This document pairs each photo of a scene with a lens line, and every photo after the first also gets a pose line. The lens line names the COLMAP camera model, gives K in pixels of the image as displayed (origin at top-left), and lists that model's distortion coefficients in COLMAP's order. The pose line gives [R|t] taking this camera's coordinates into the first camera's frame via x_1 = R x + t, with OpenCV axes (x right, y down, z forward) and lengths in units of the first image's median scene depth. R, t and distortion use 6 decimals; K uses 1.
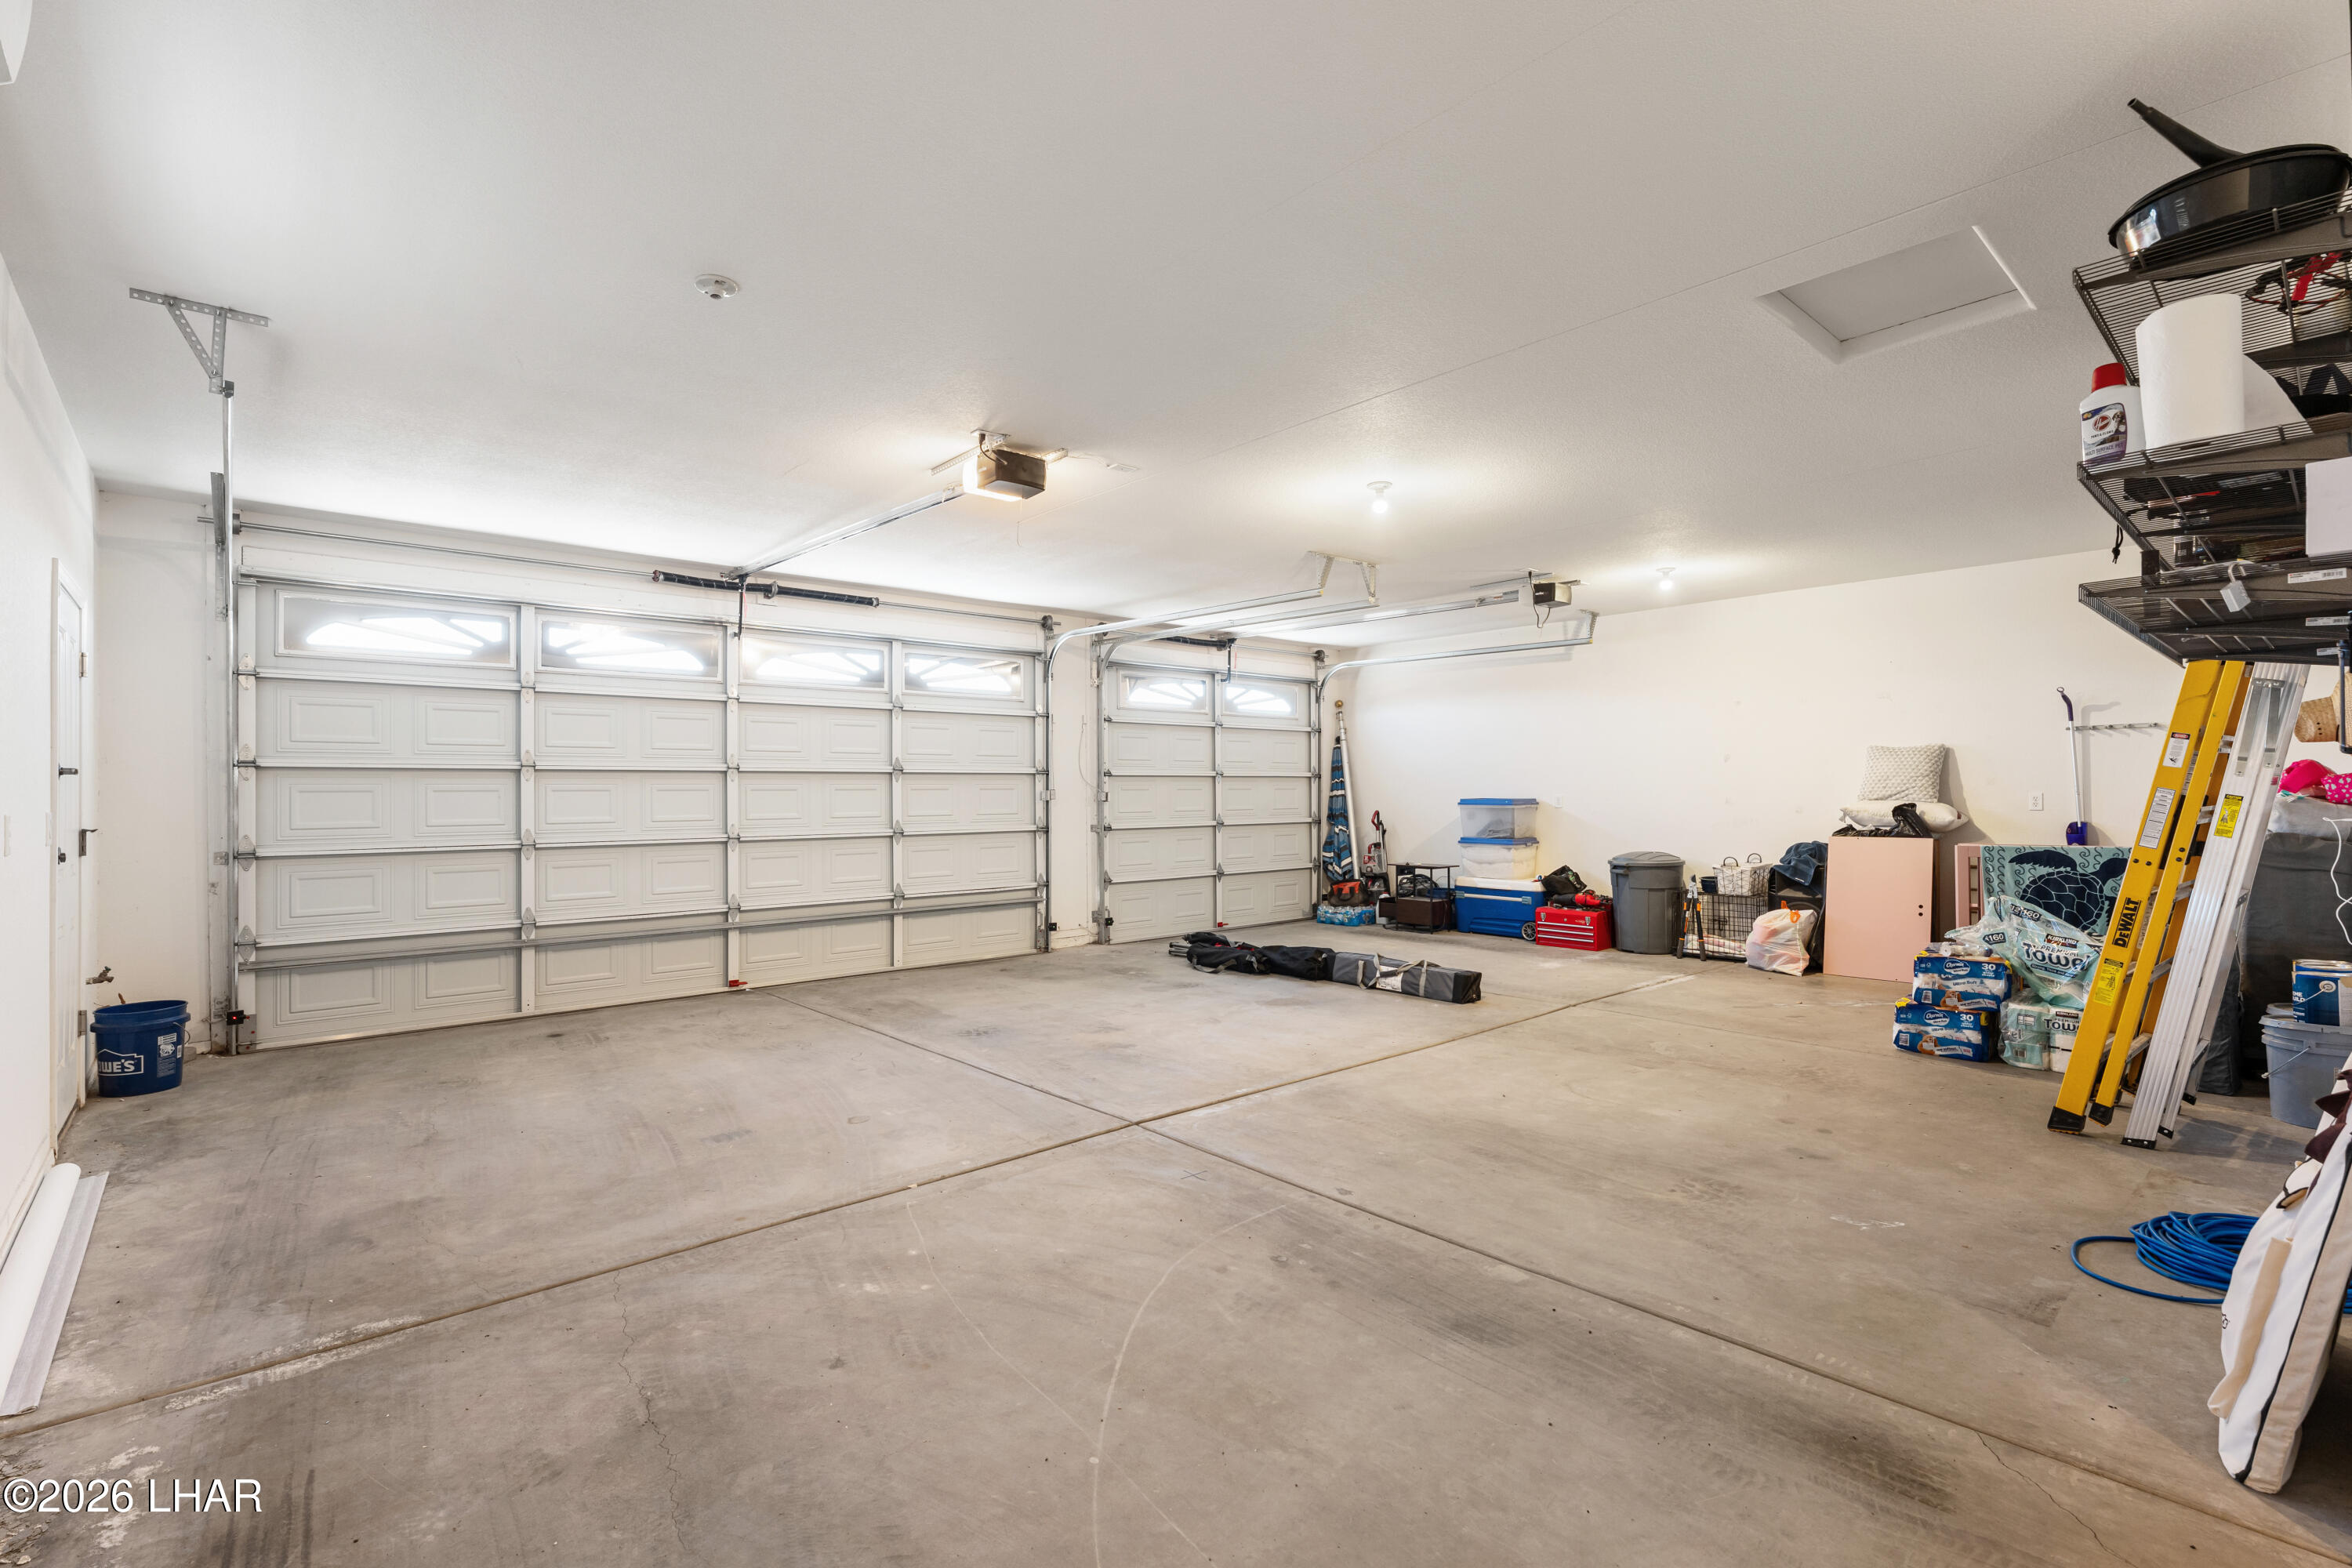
lens RADIAL K [[1082.3, 0, 1176.0], [0, 1082.3, 784.0], [0, 0, 1]] dist [-0.000652, -0.000010]
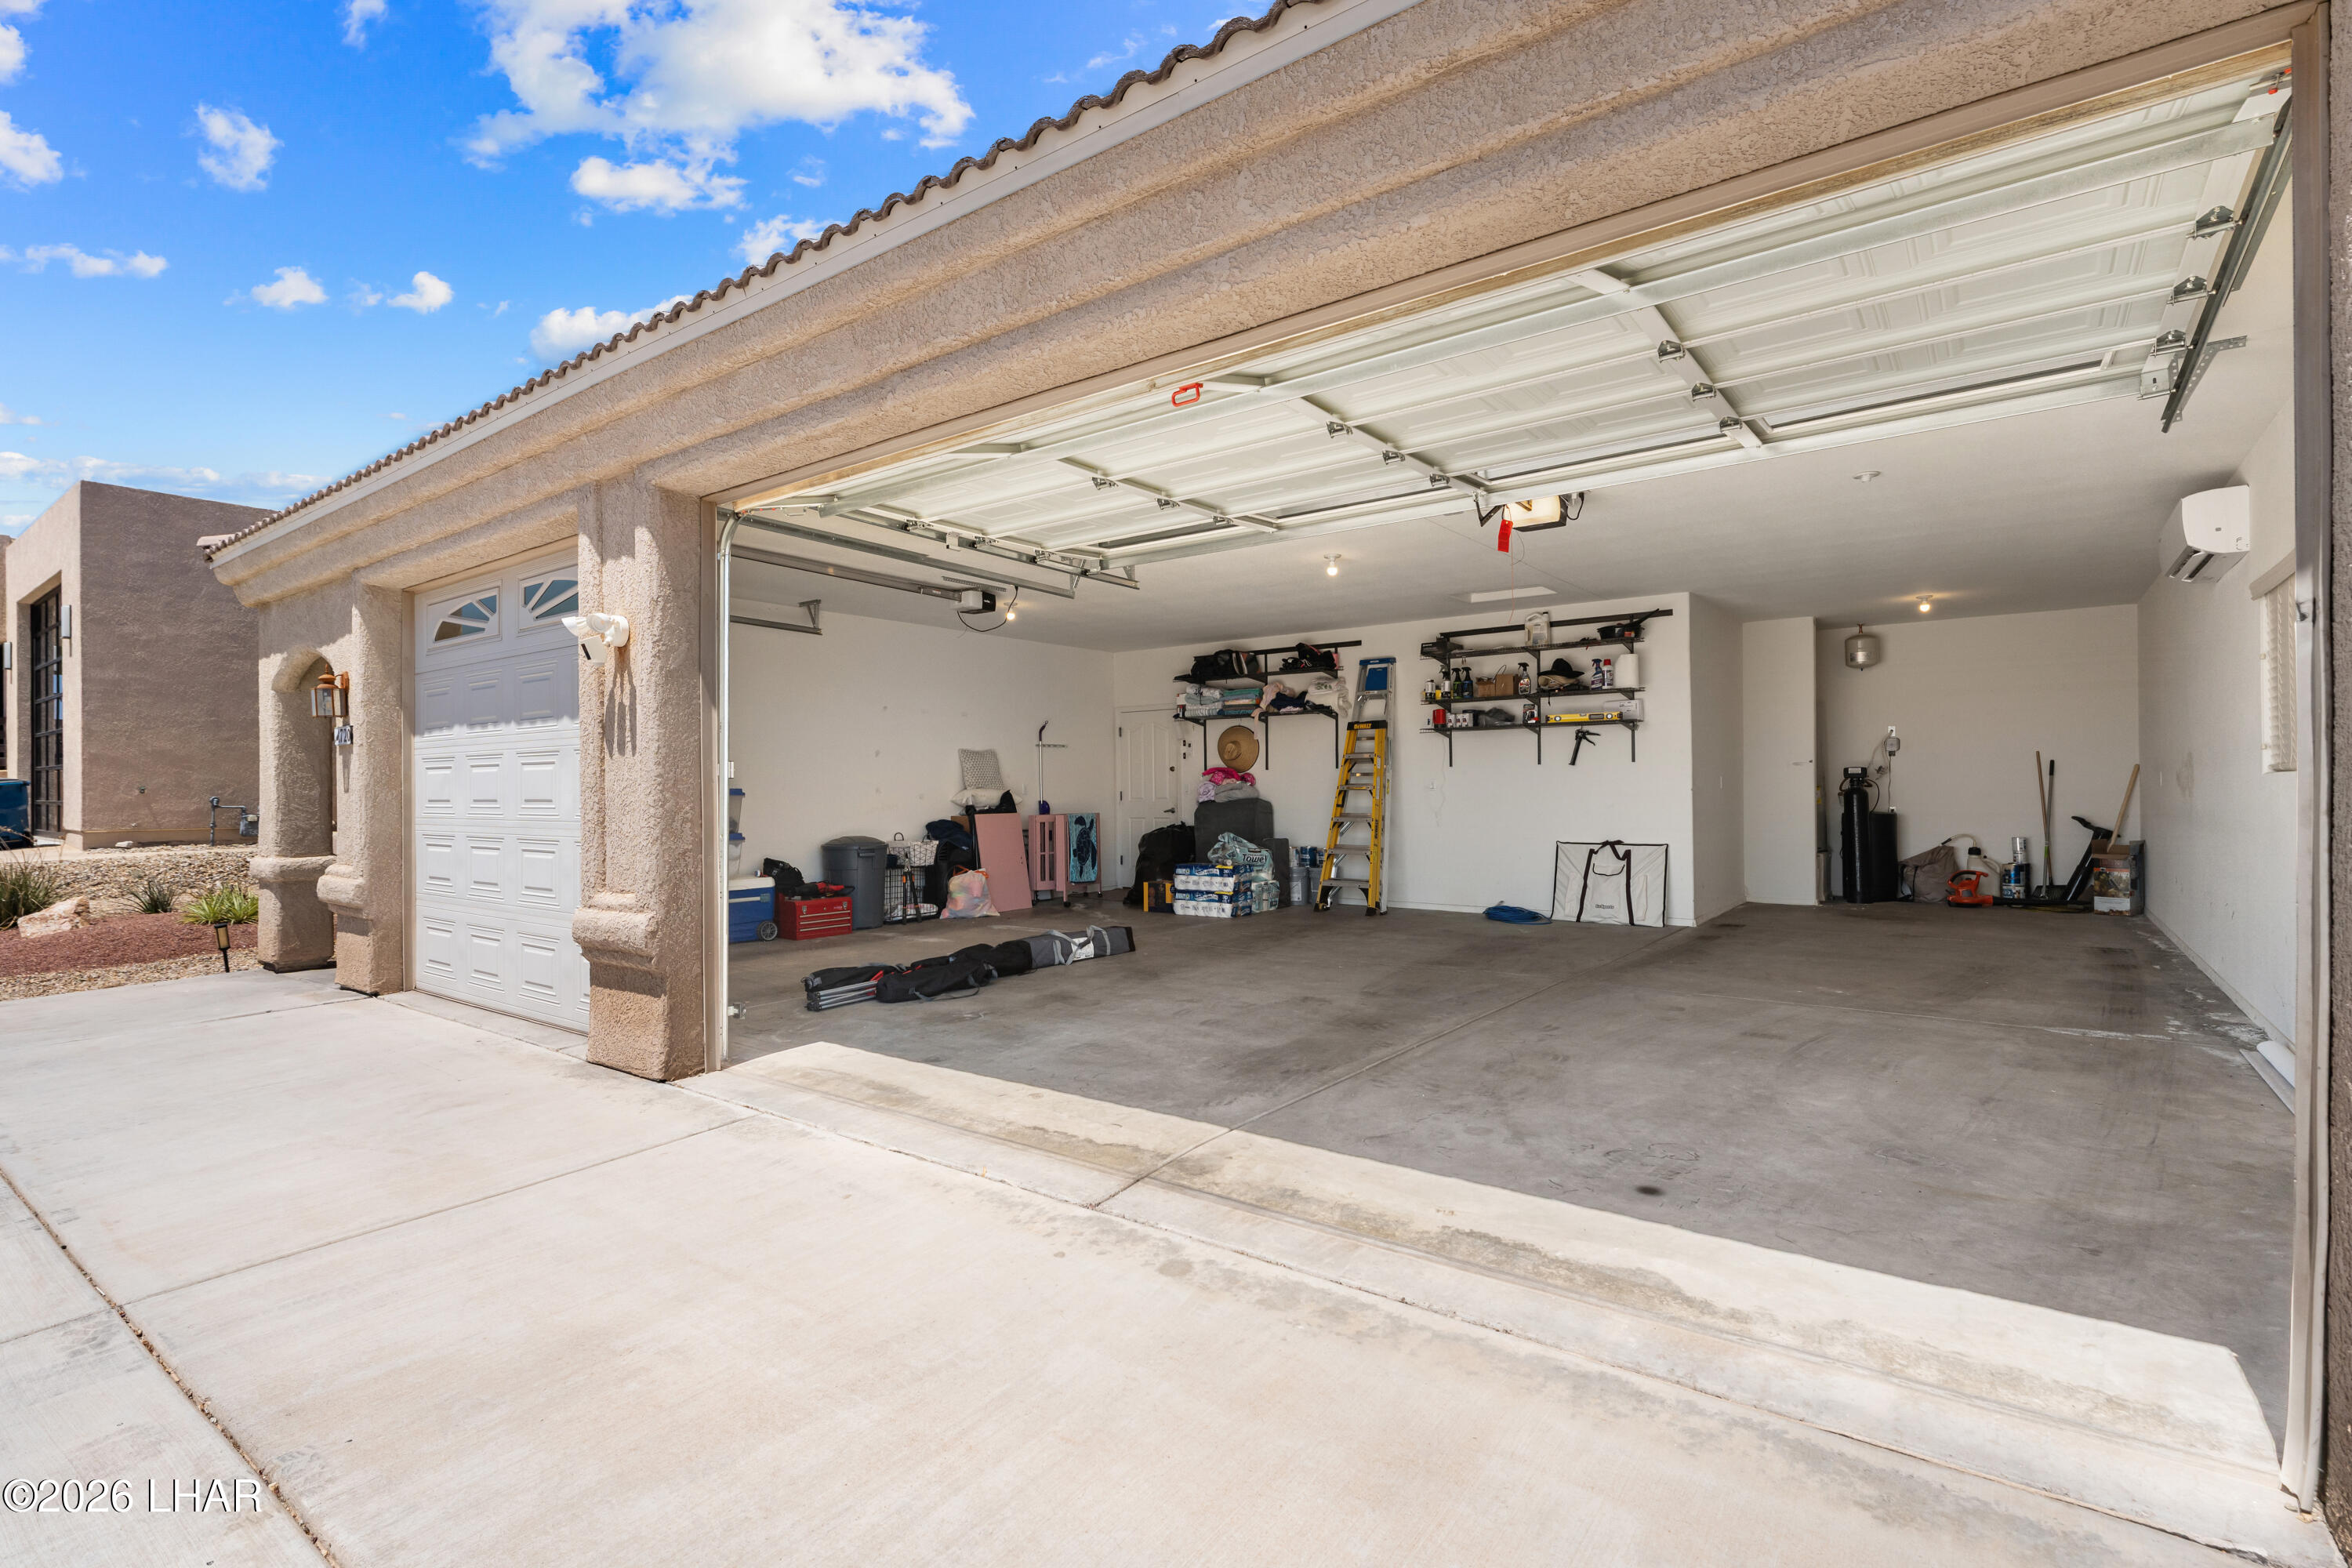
lens RADIAL K [[1103.8, 0, 1176.0], [0, 1103.8, 784.0], [0, 0, 1]] dist [-0.016495, 0.000043]
pose [[-0.197466, 0.012260, 0.980233, -1.132447], [0.002984, 0.999925, -0.011905, 0.037684], [-0.980305, 0.000574, -0.197488, 1.421663]]
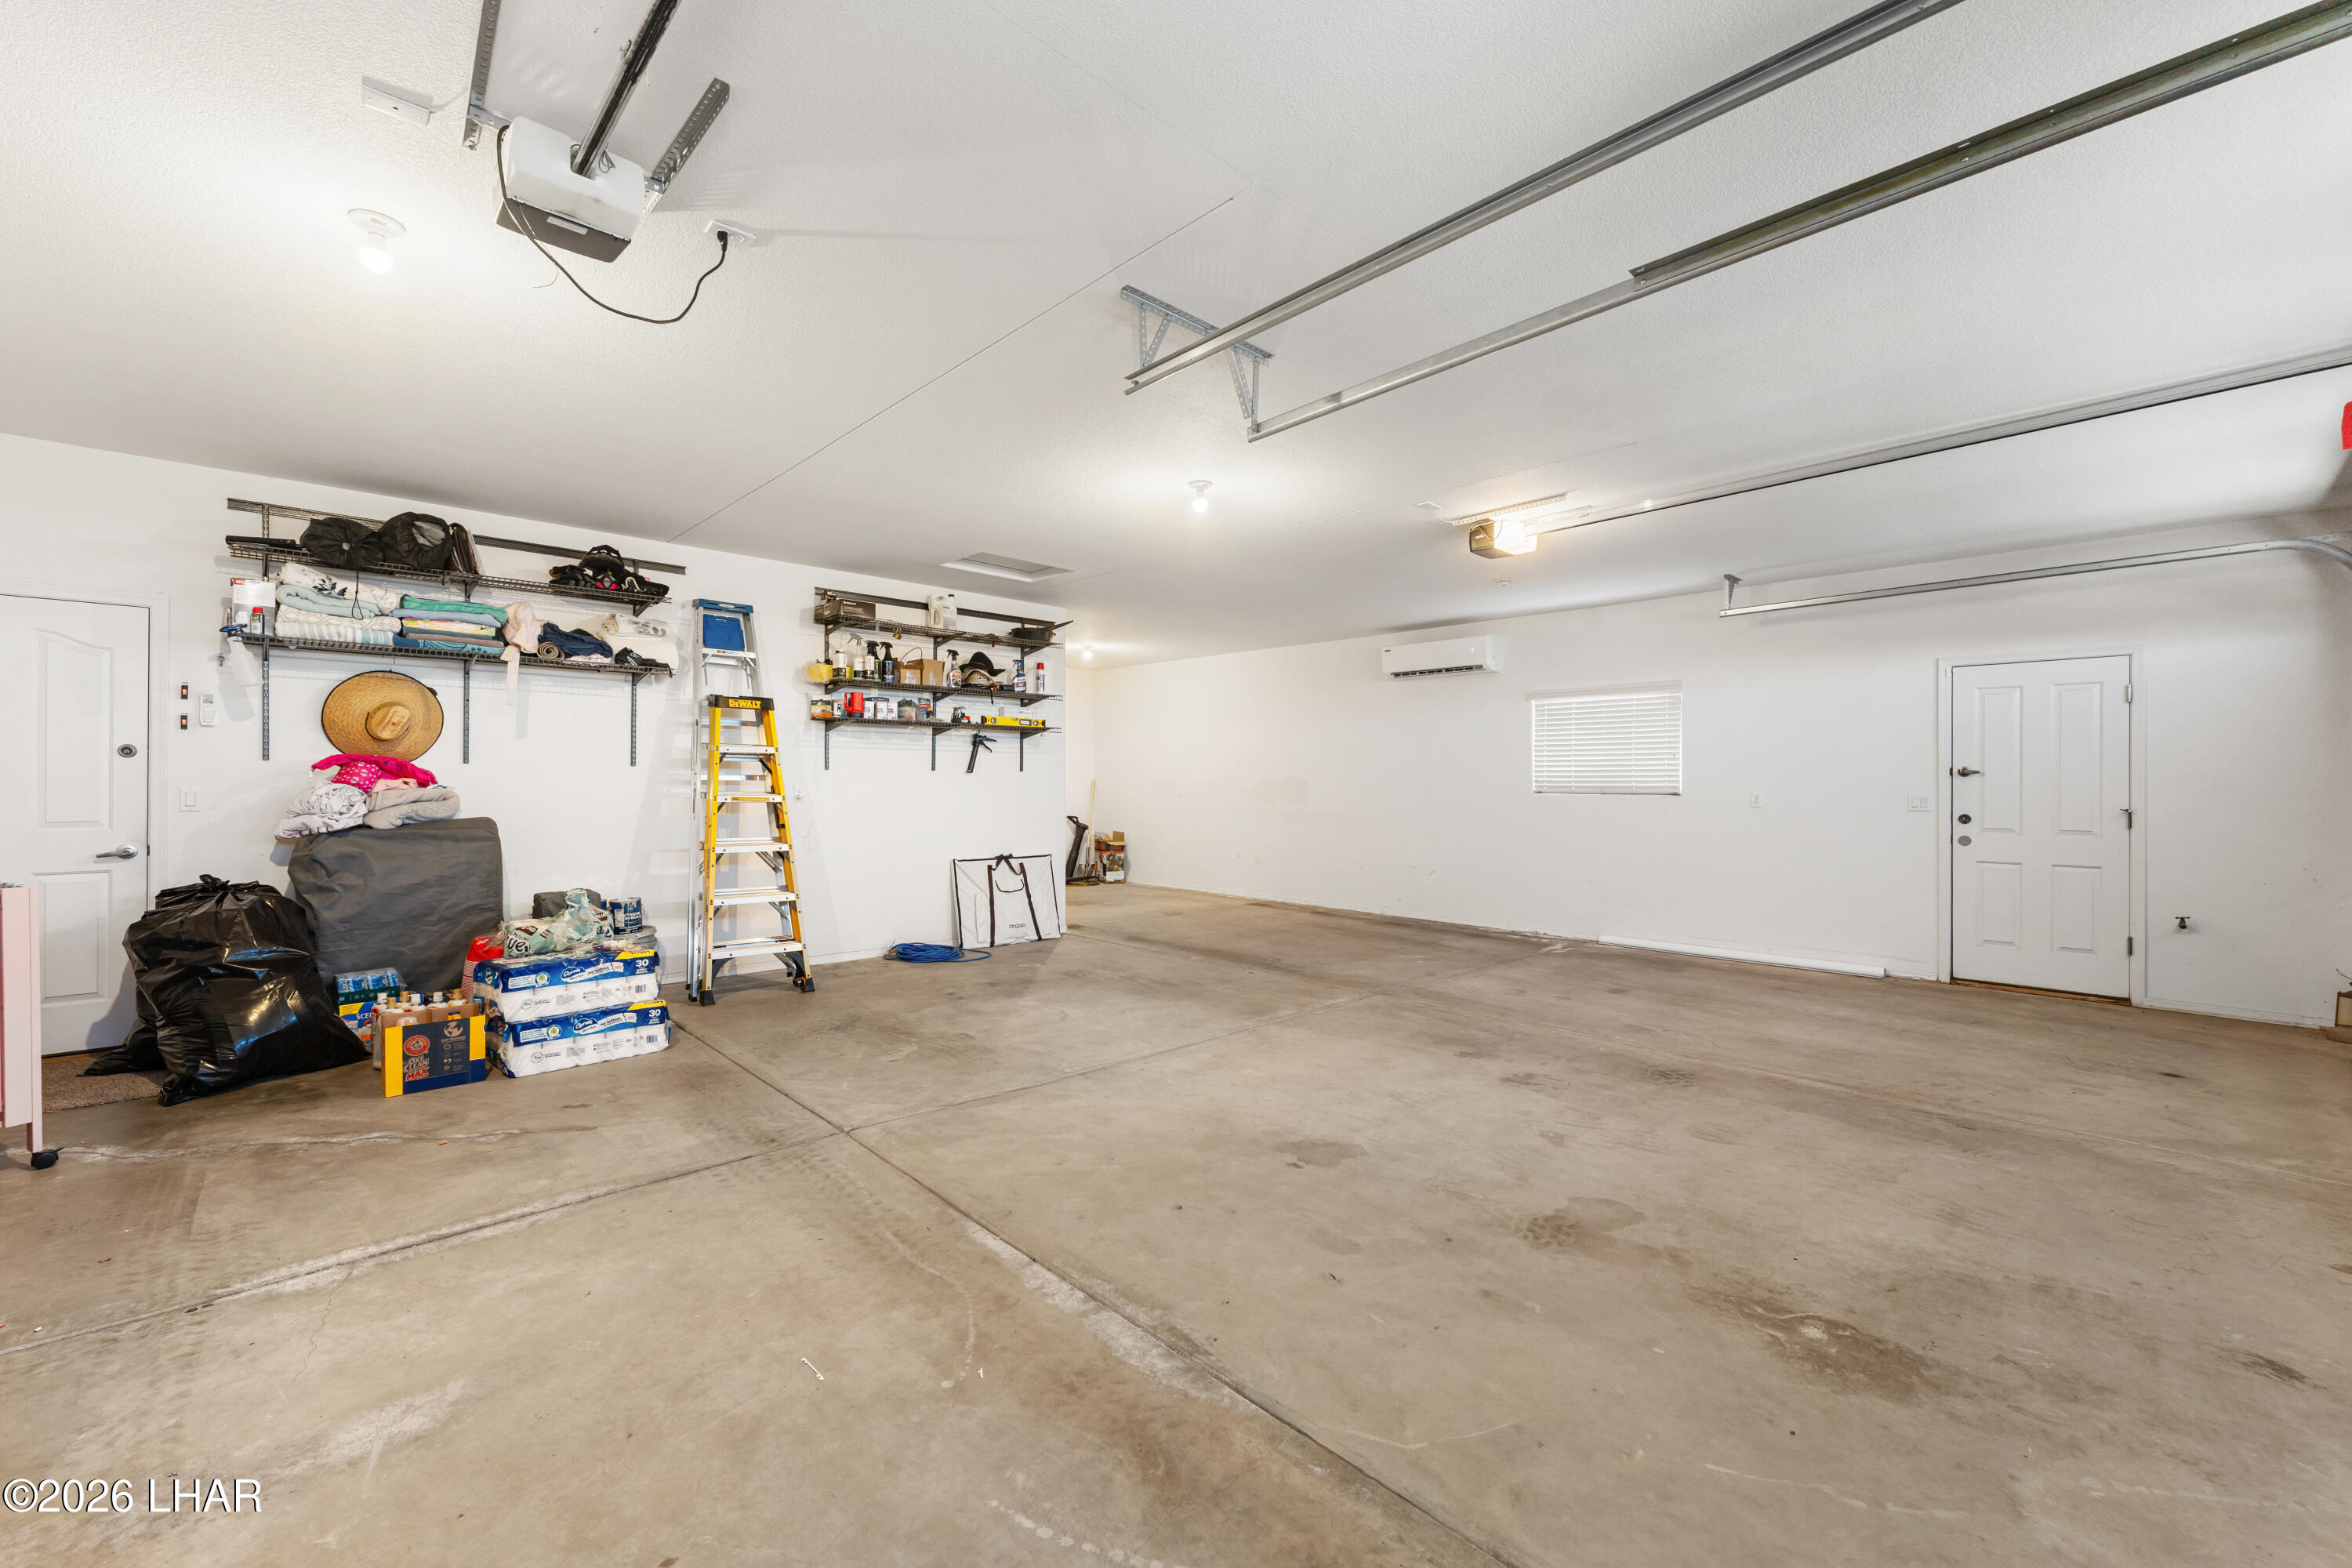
lens RADIAL K [[928.9, 0, 1180.4], [0, 928.9, 789.0], [0, 0, 1]] dist [-0.000871, -0.000328]
pose [[-0.999521, 0.000285, -0.030949, 0.224443], [0.000346, 0.999998, -0.001958, 0.013422], [0.030949, -0.001967, -0.999519, 1.791579]]
